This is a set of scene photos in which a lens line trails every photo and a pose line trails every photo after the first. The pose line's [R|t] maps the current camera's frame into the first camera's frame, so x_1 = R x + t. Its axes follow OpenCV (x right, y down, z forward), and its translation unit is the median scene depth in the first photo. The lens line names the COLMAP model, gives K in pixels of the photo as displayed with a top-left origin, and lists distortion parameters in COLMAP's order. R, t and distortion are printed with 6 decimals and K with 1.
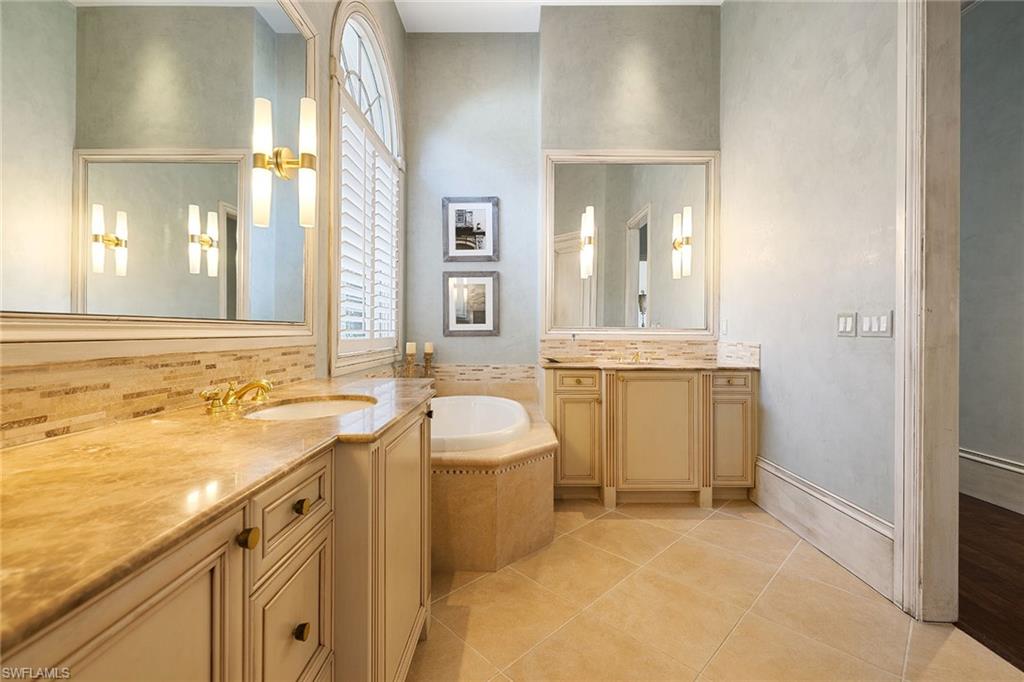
lens RADIAL K [[432.9, 0, 507.3], [0, 432.9, 329.8], [0, 0, 1]] dist [0.000733, 0.000141]
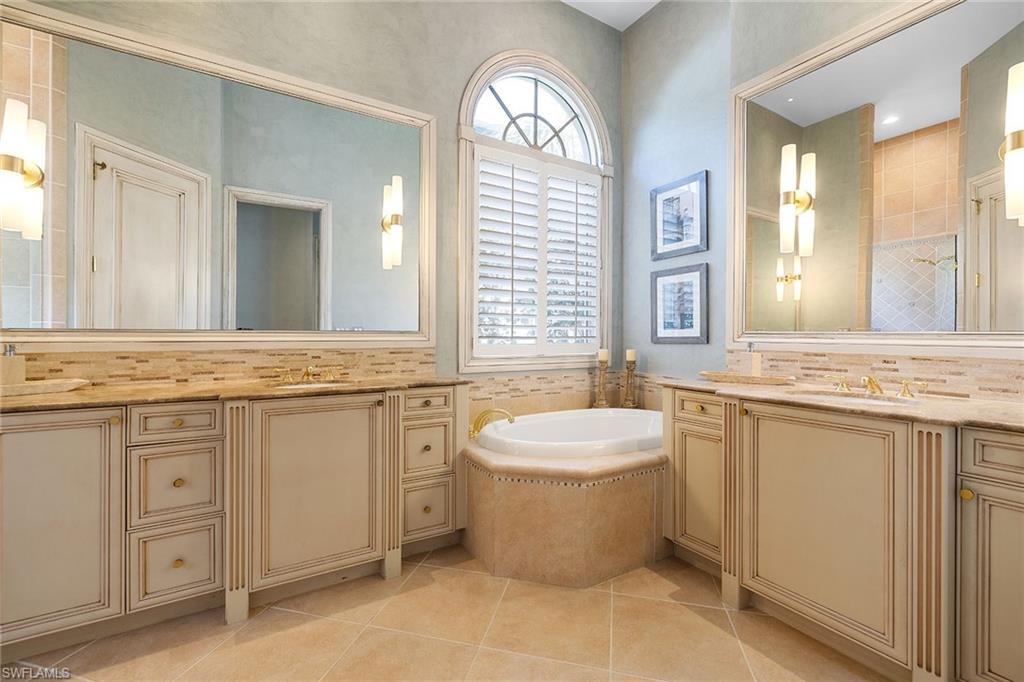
lens RADIAL K [[428.4, 0, 510.5], [0, 428.4, 336.5], [0, 0, 1]] dist [0.000366, 0.000018]
pose [[0.526959, -0.000219, -0.849890, 0.546539], [0.001177, 0.999999, 0.000472, -0.000487], [0.849890, -0.001249, 0.526959, 0.328979]]
